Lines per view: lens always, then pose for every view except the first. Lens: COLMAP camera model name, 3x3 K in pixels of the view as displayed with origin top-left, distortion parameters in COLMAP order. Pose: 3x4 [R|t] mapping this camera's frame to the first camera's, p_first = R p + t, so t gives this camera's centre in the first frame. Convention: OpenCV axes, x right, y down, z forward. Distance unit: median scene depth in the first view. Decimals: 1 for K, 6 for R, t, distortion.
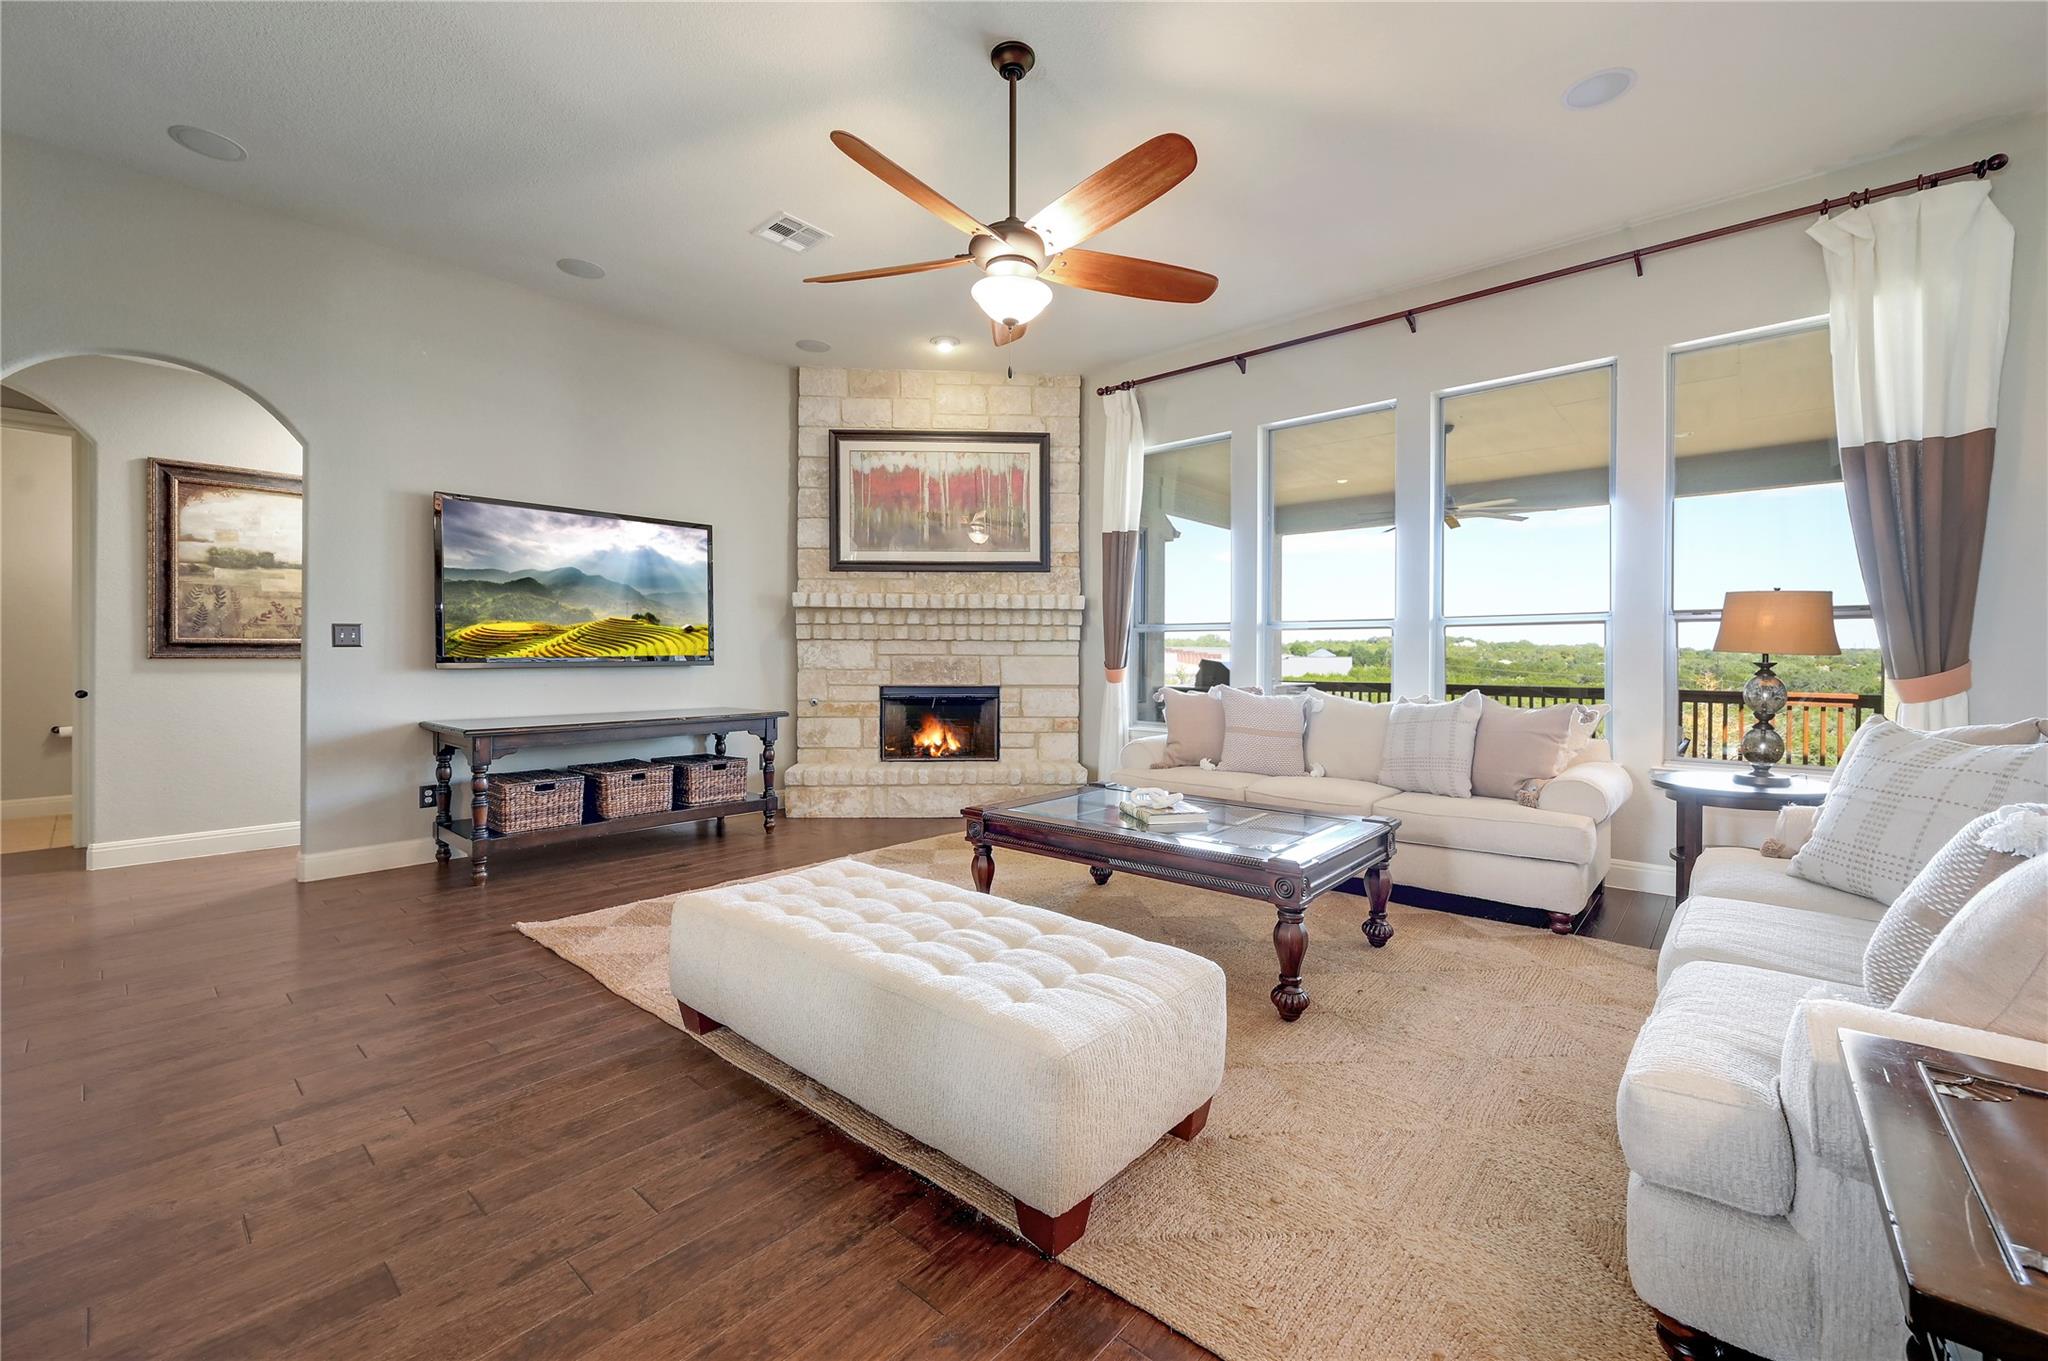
lens RADIAL K [[821.1, 0, 1022.9], [0, 821.1, 656.7], [0, 0, 1]] dist [-0.002608, 0.001281]
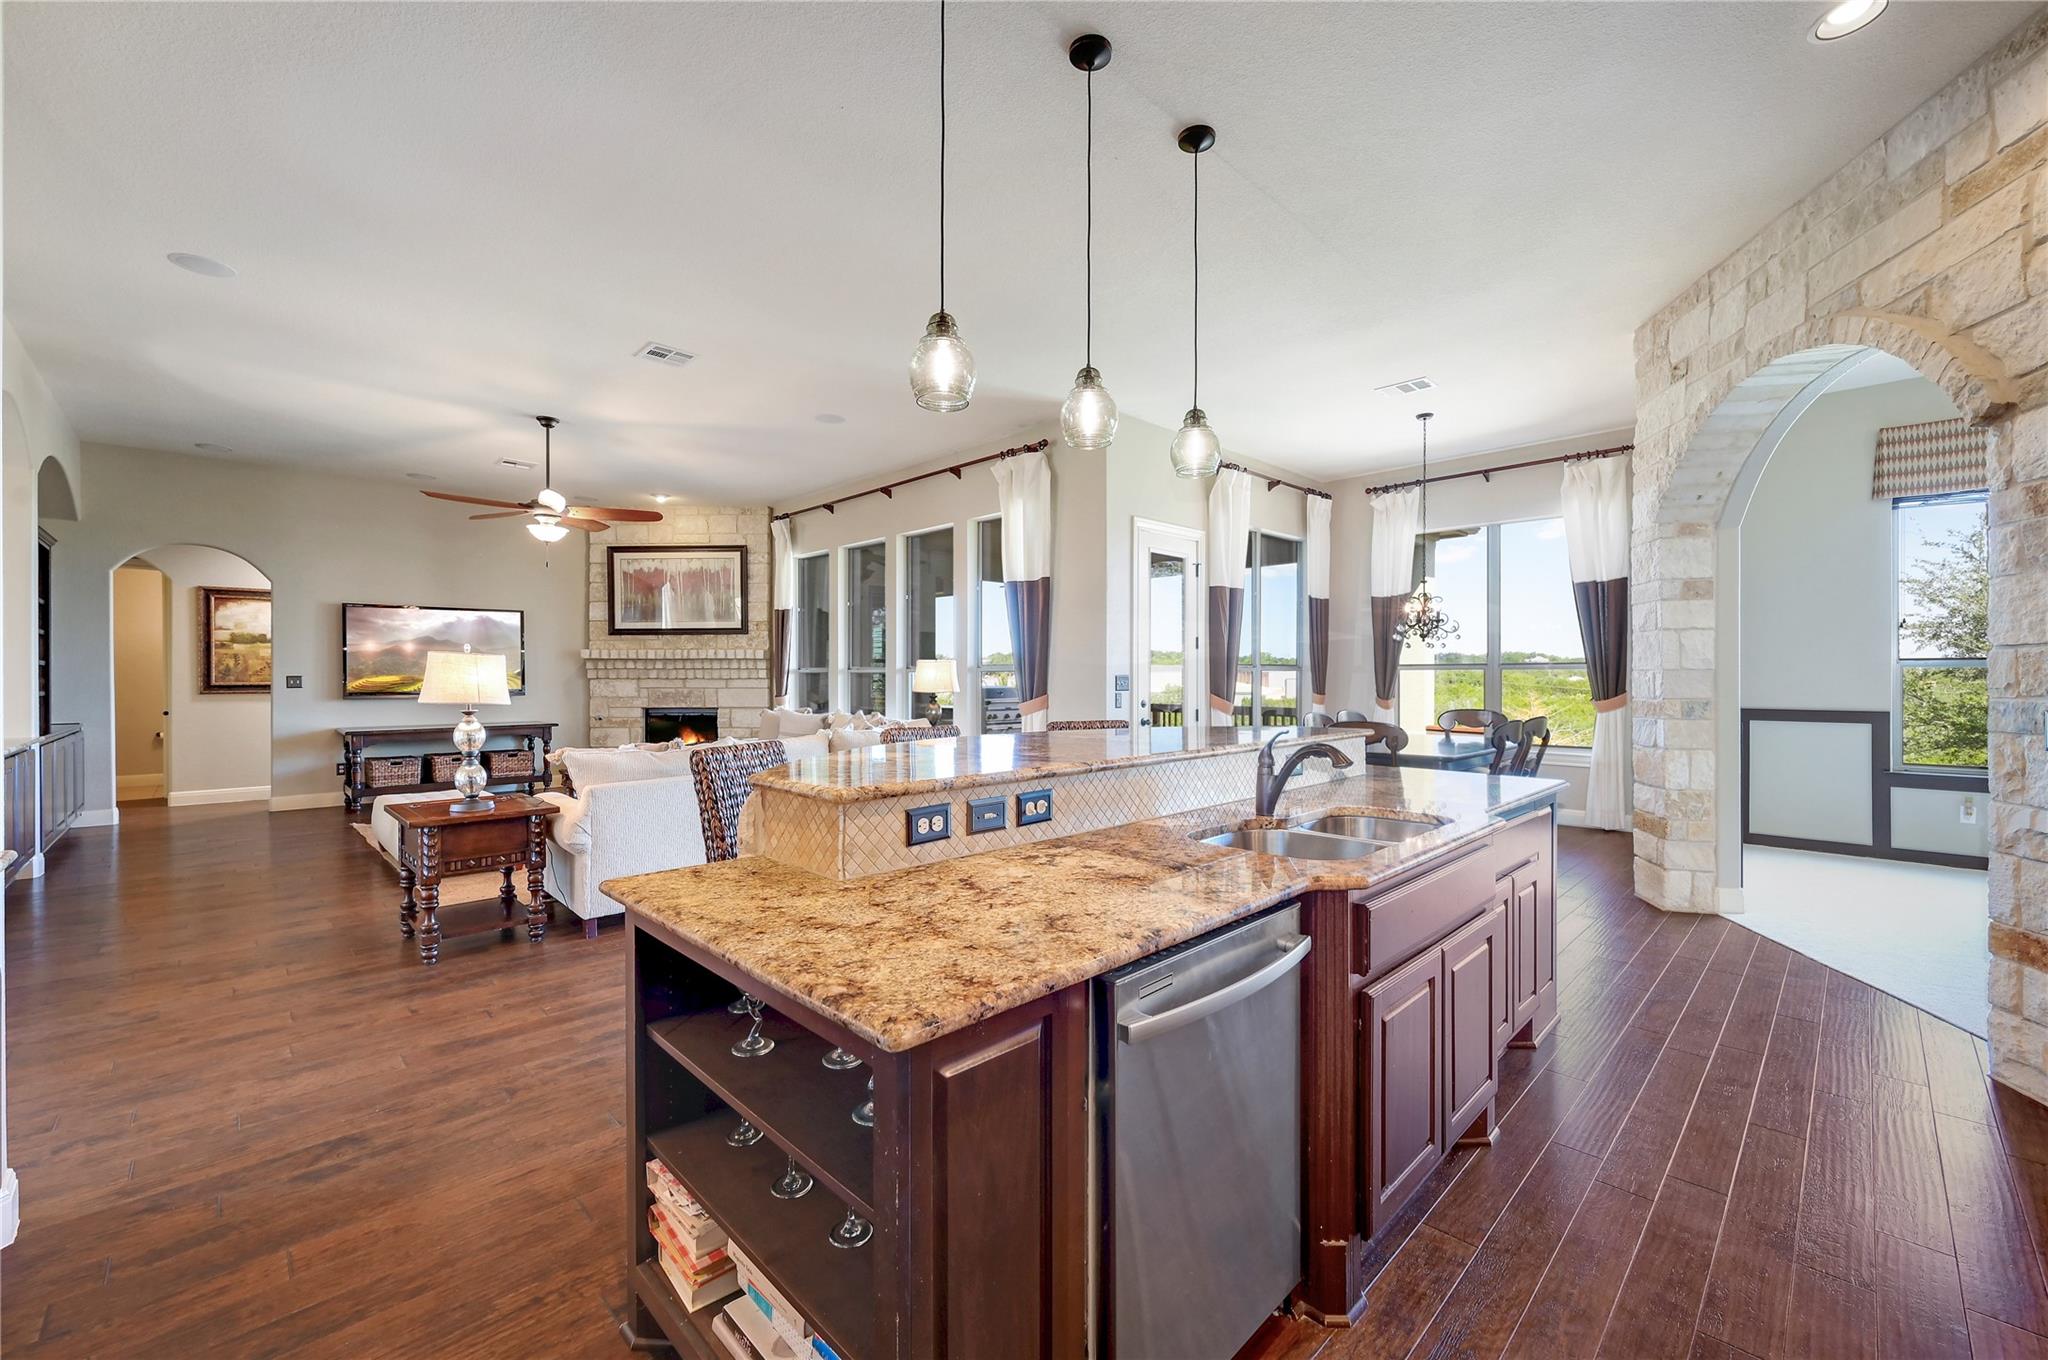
lens RADIAL K [[821.1, 0, 1018.8], [0, 821.1, 677.9], [0, 0, 1]] dist [-0.002608, 0.001281]
pose [[0.997243, -0.004627, -0.074054, 0.670588], [0.004622, 0.999989, -0.000238, -0.018216], [0.074055, -0.000105, 0.997254, -0.519625]]
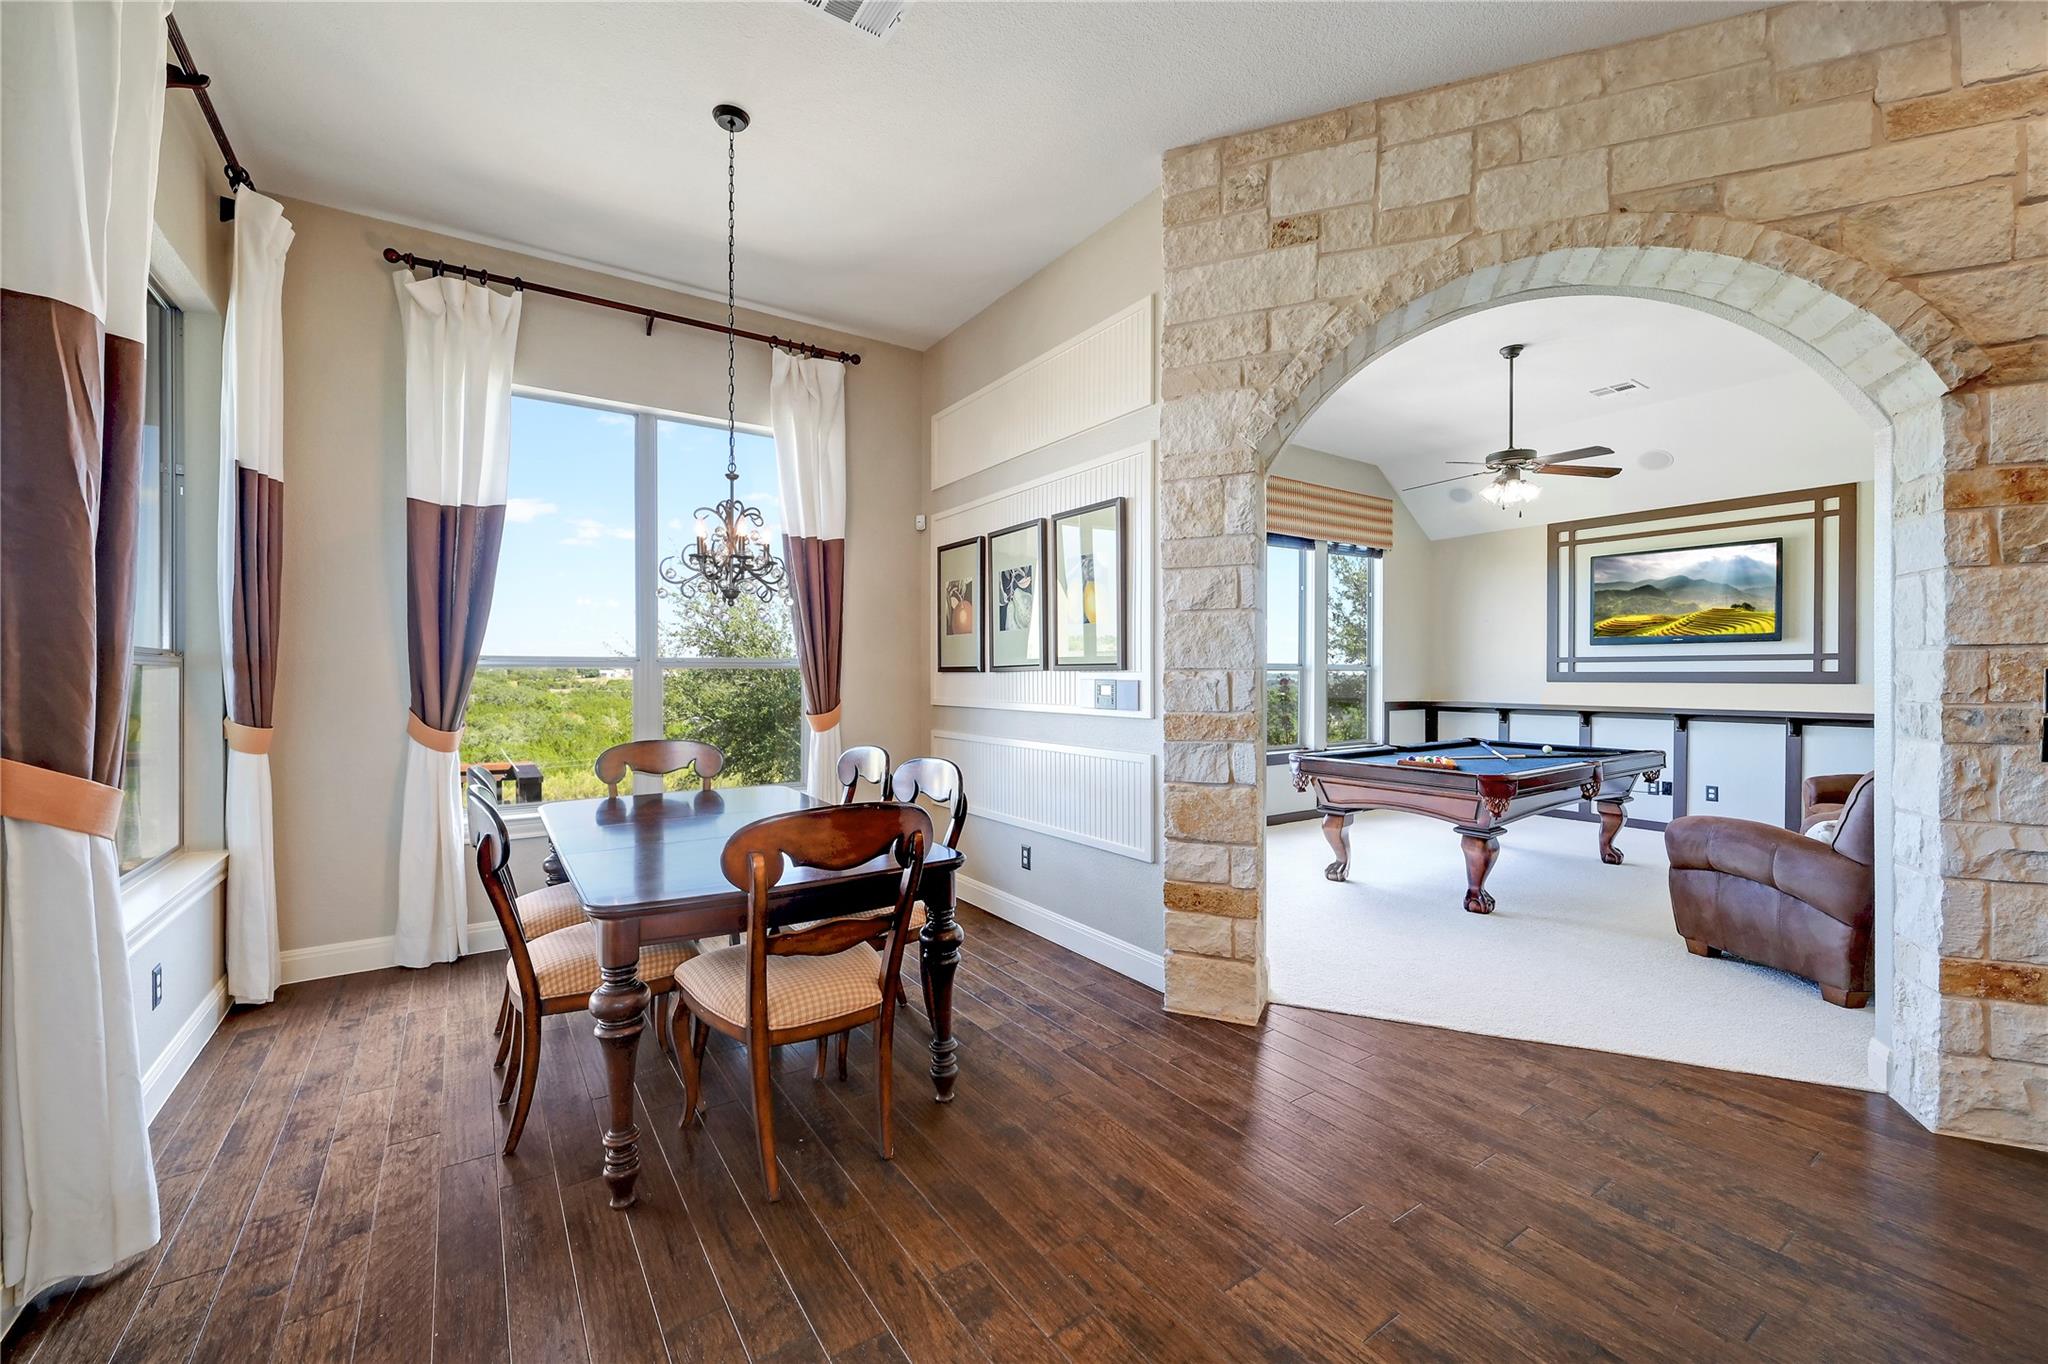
lens RADIAL K [[826.1, 0, 1026.1], [0, 826.1, 678.9], [0, 0, 1]] dist [-0.001476, 0.000705]
pose [[0.242157, -0.007914, 0.970205, 0.675402], [0.002518, 0.999968, 0.007529, -0.021222], [-0.970234, 0.000620, 0.242169, 0.266630]]
